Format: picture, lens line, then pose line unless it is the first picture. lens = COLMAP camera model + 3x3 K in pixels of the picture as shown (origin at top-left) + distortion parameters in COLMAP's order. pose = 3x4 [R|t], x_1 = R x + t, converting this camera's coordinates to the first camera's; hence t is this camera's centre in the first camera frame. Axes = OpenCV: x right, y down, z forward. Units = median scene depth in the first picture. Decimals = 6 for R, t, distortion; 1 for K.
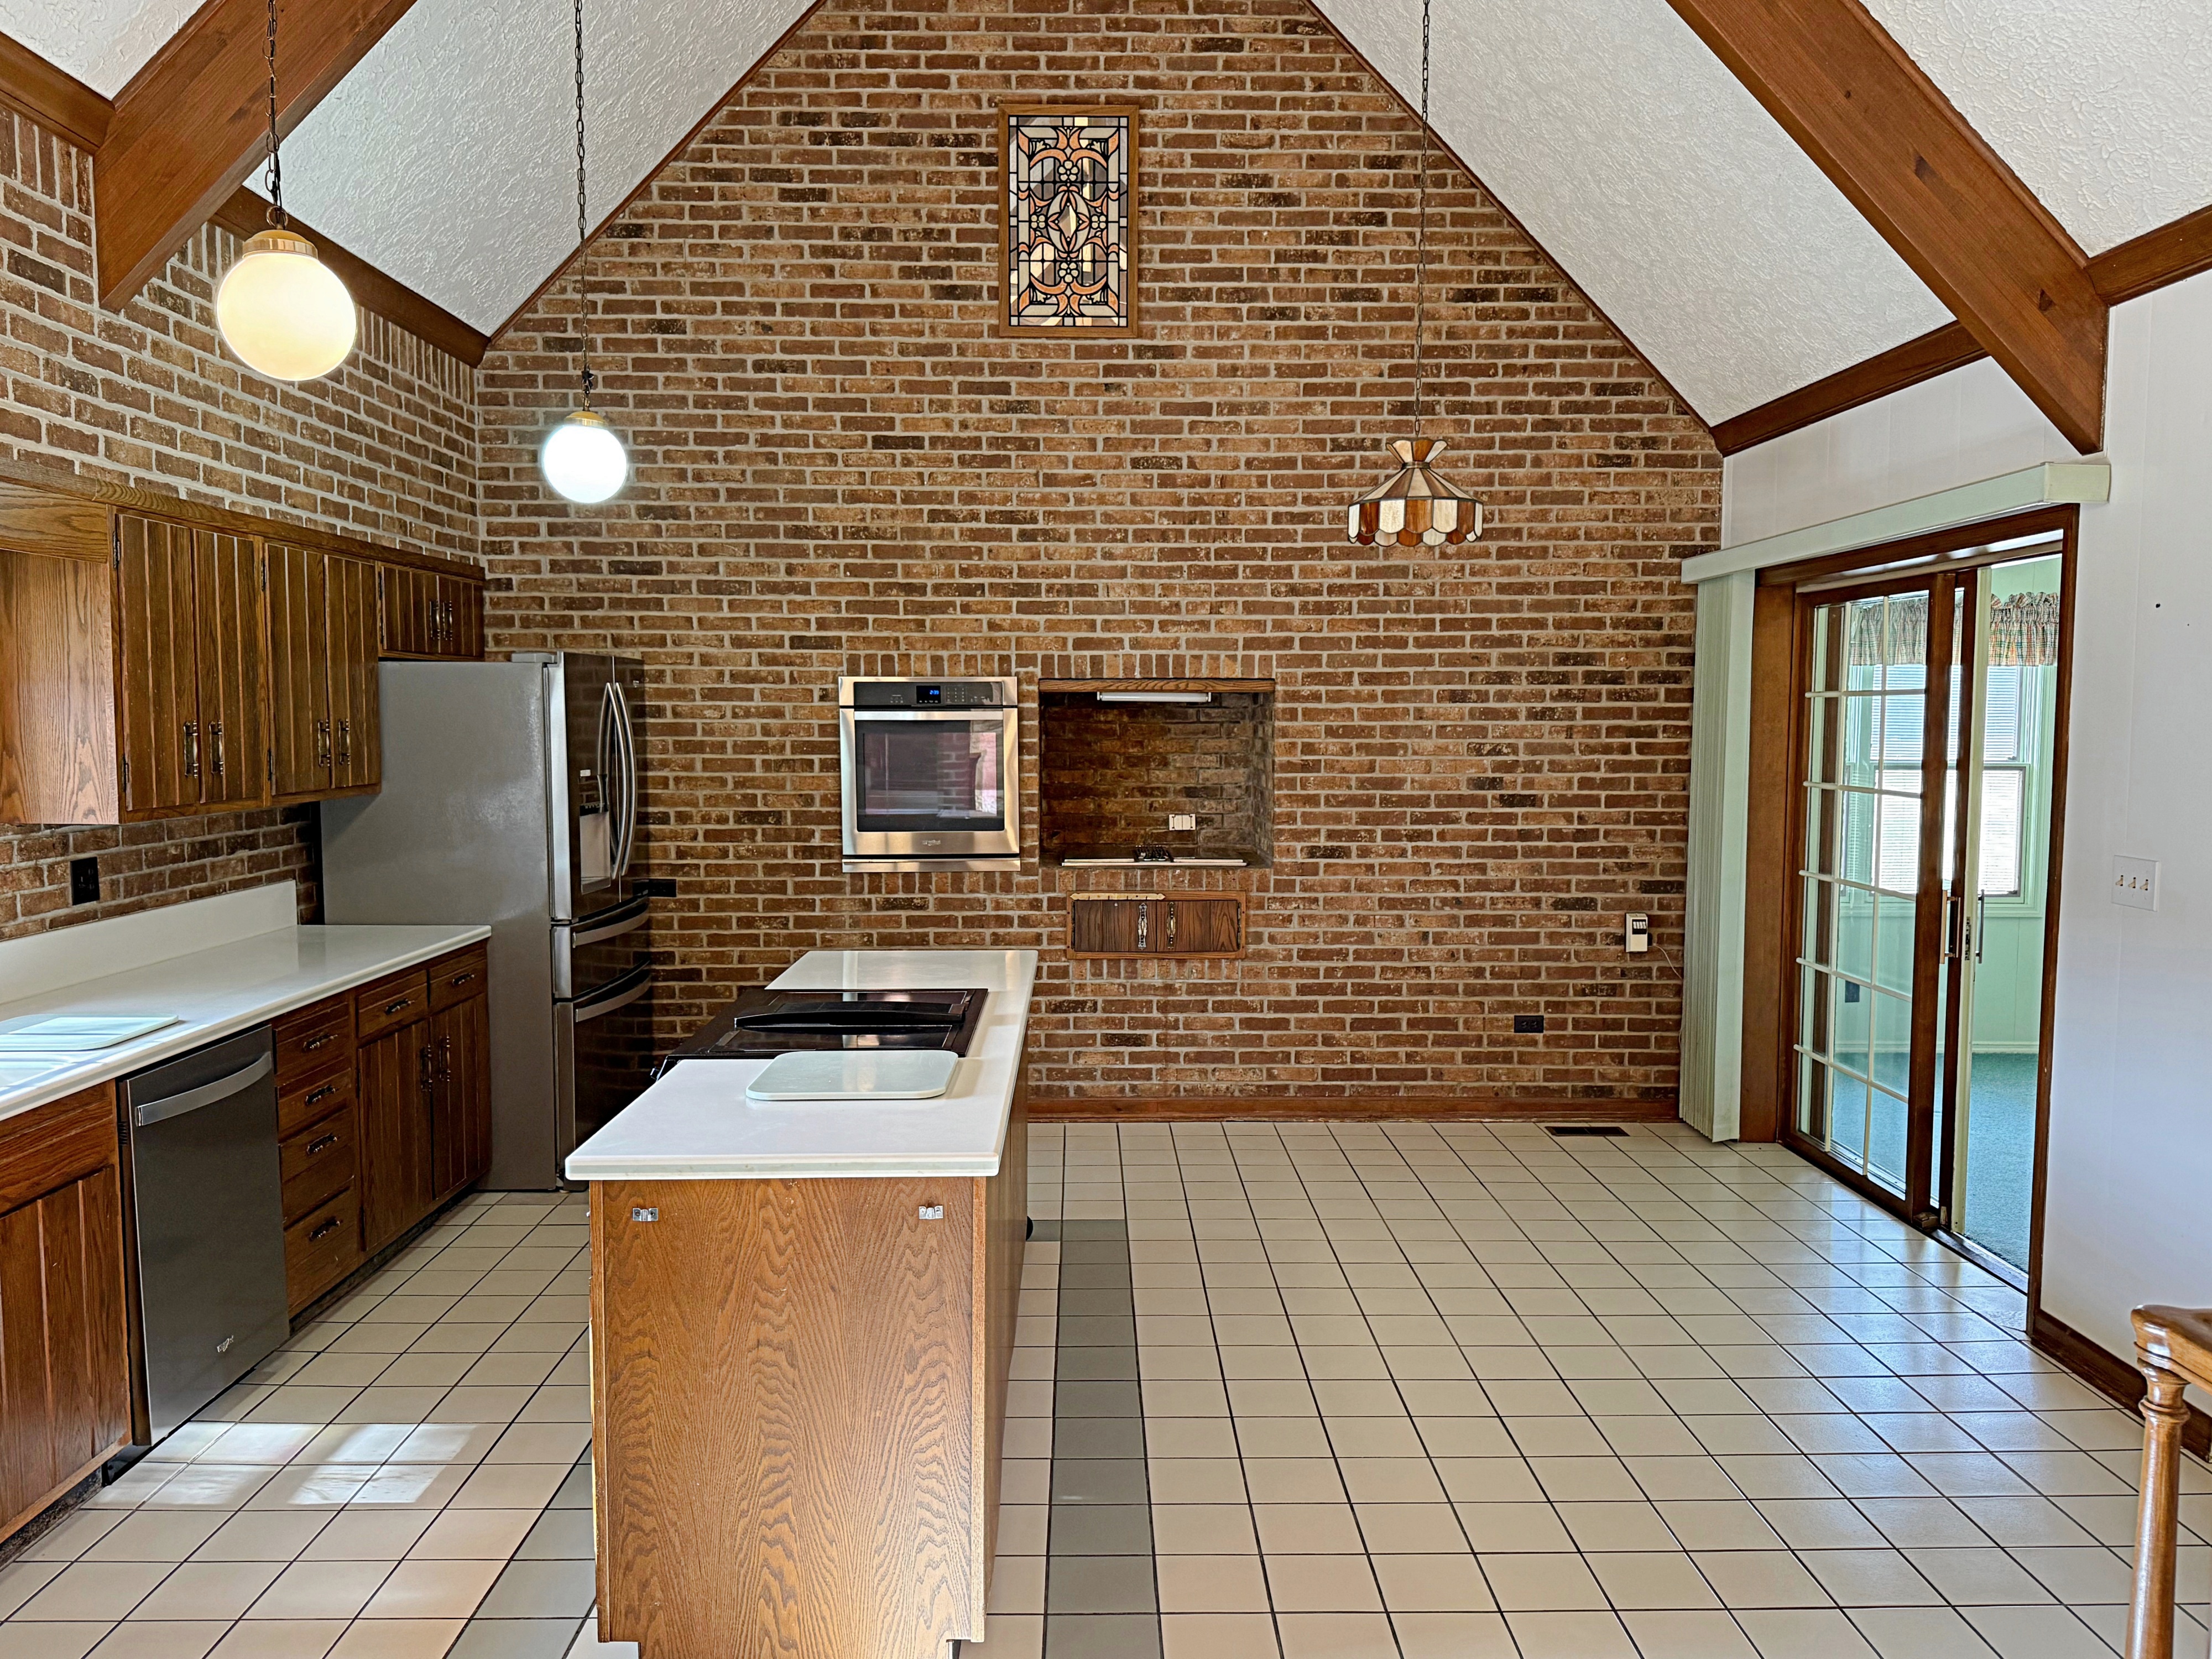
lens RADIAL K [[1625.2, 0, 1129.5], [0, 1625.2, 883.6], [0, 0, 1]] dist [0.057884, -0.047038]
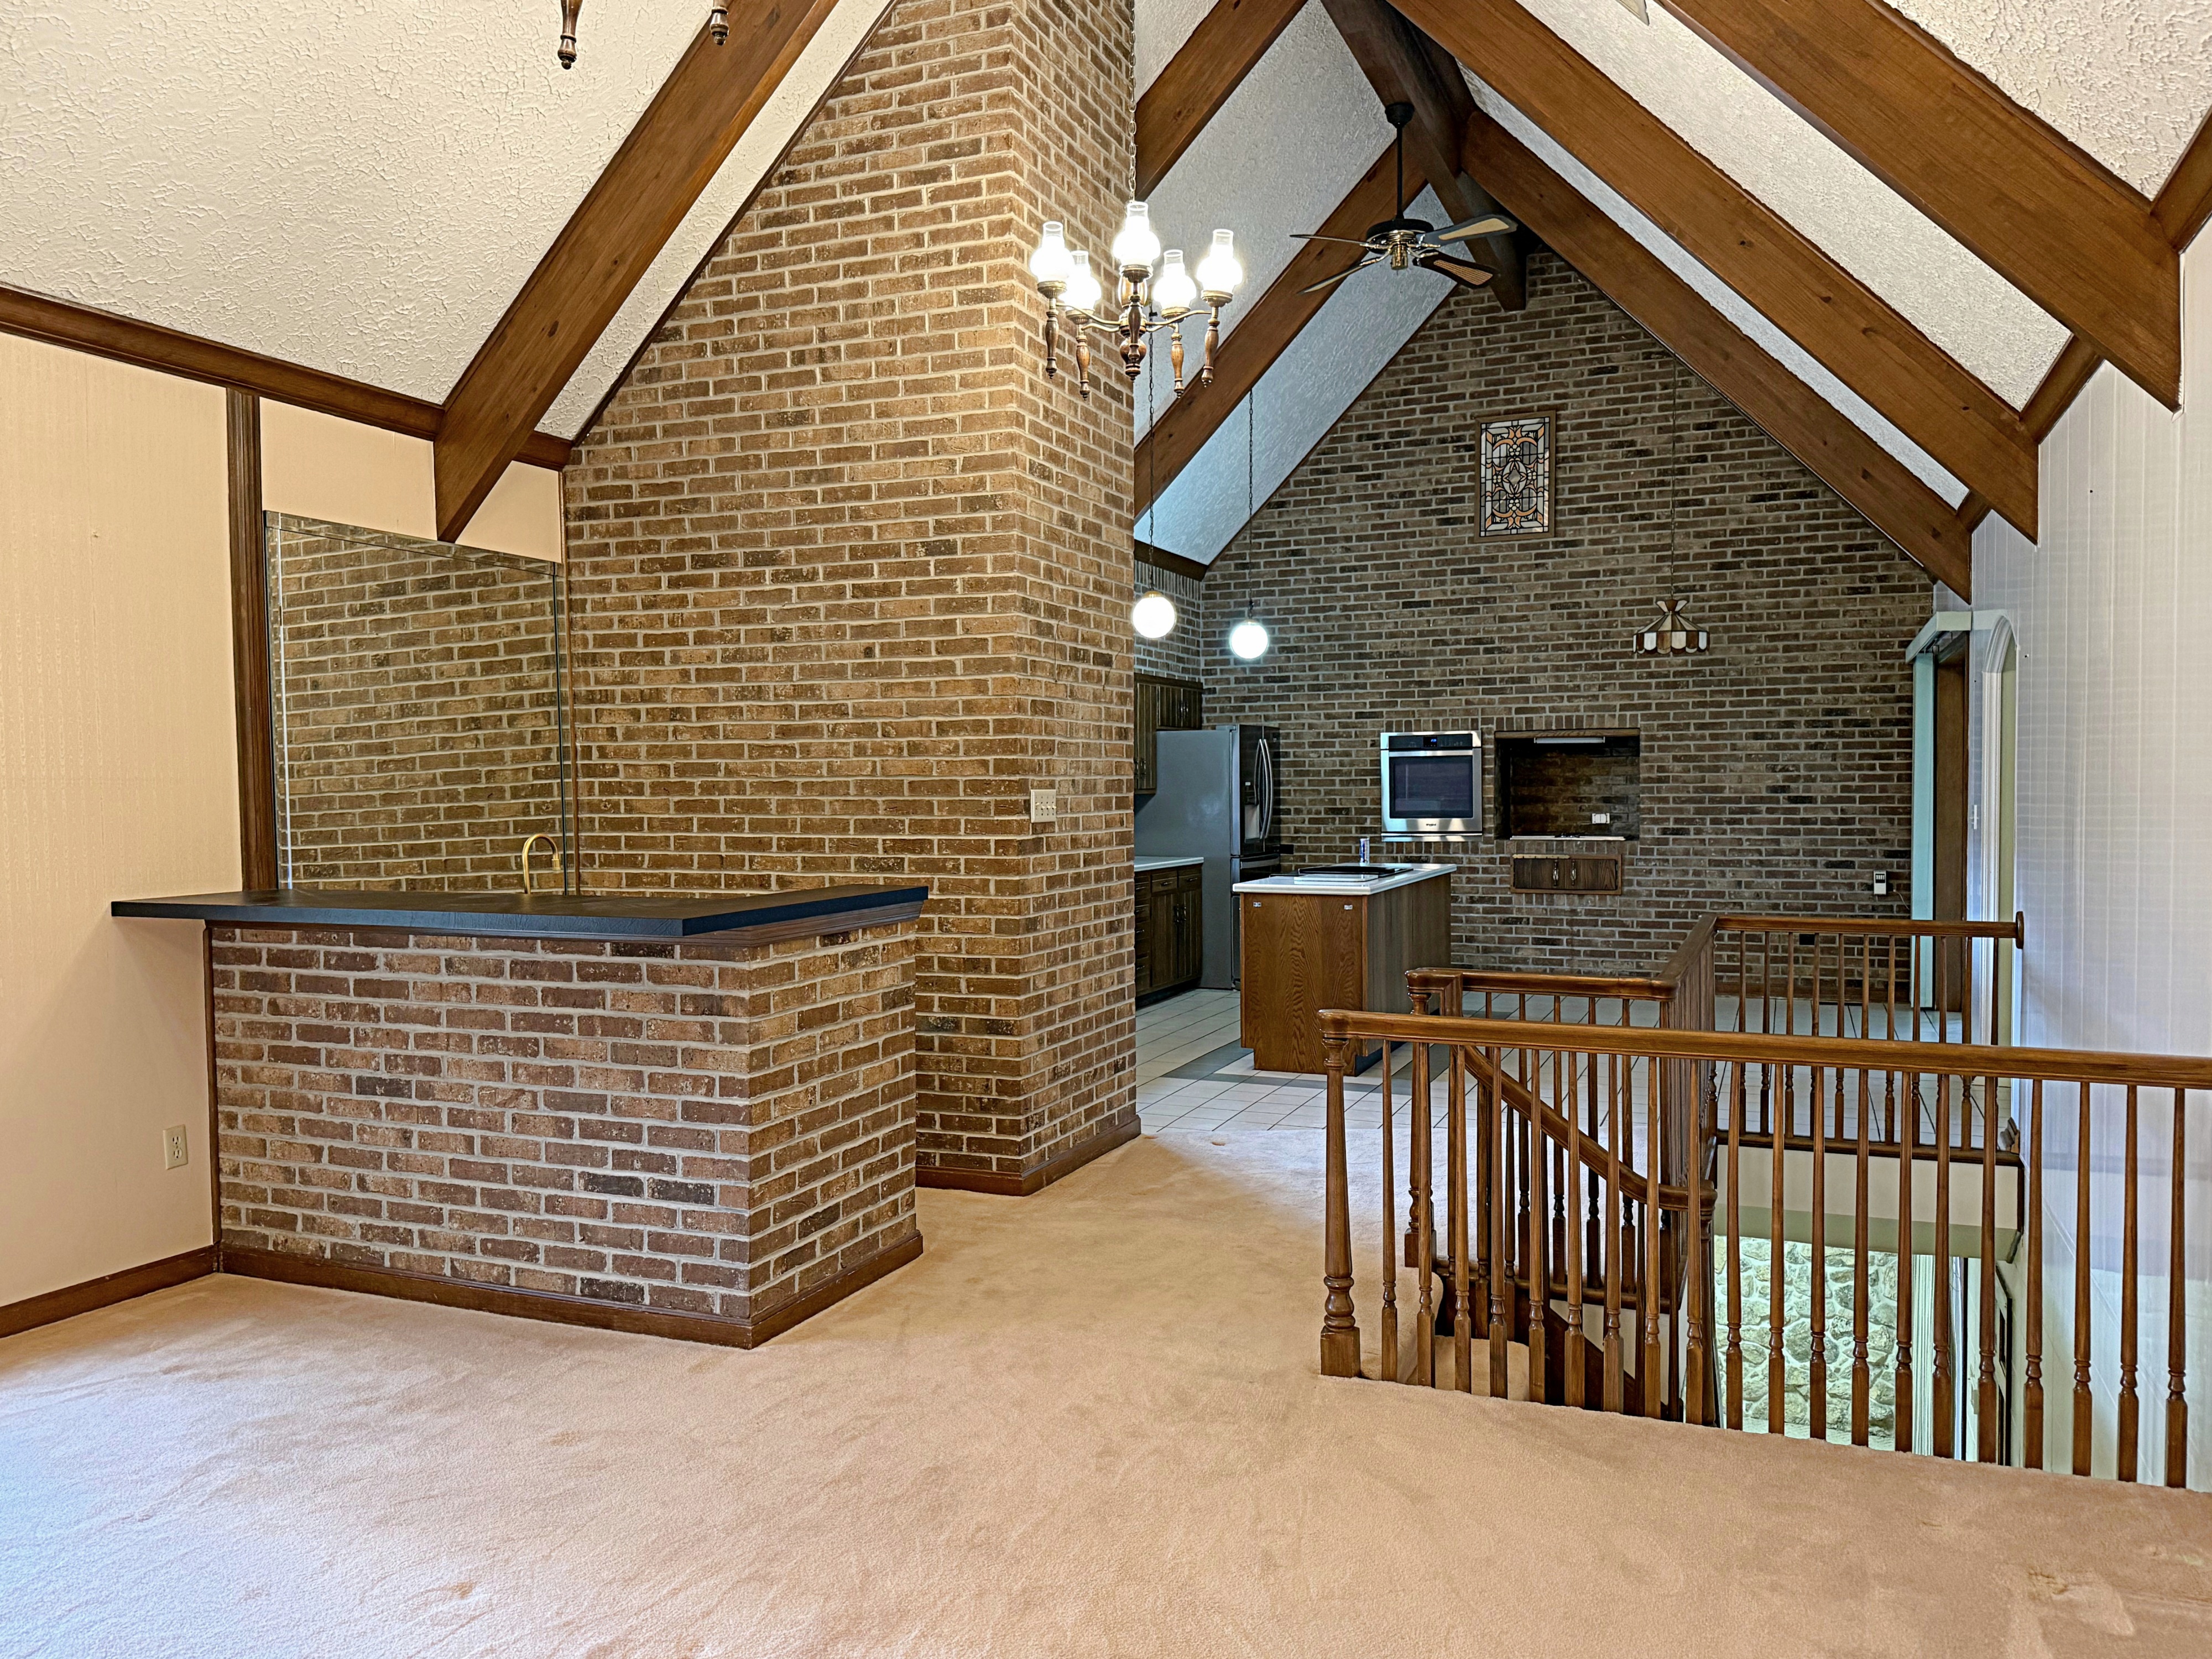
lens RADIAL K [[1625.2, 0, 1106.4], [0, 1625.2, 828.6], [0, 0, 1]] dist [0.057884, -0.047038]
pose [[0.917819, 0.001904, -0.396995, 0.259281], [-0.026933, 0.997983, -0.057480, 0.091438], [0.396084, 0.063449, 0.916019, -0.774103]]
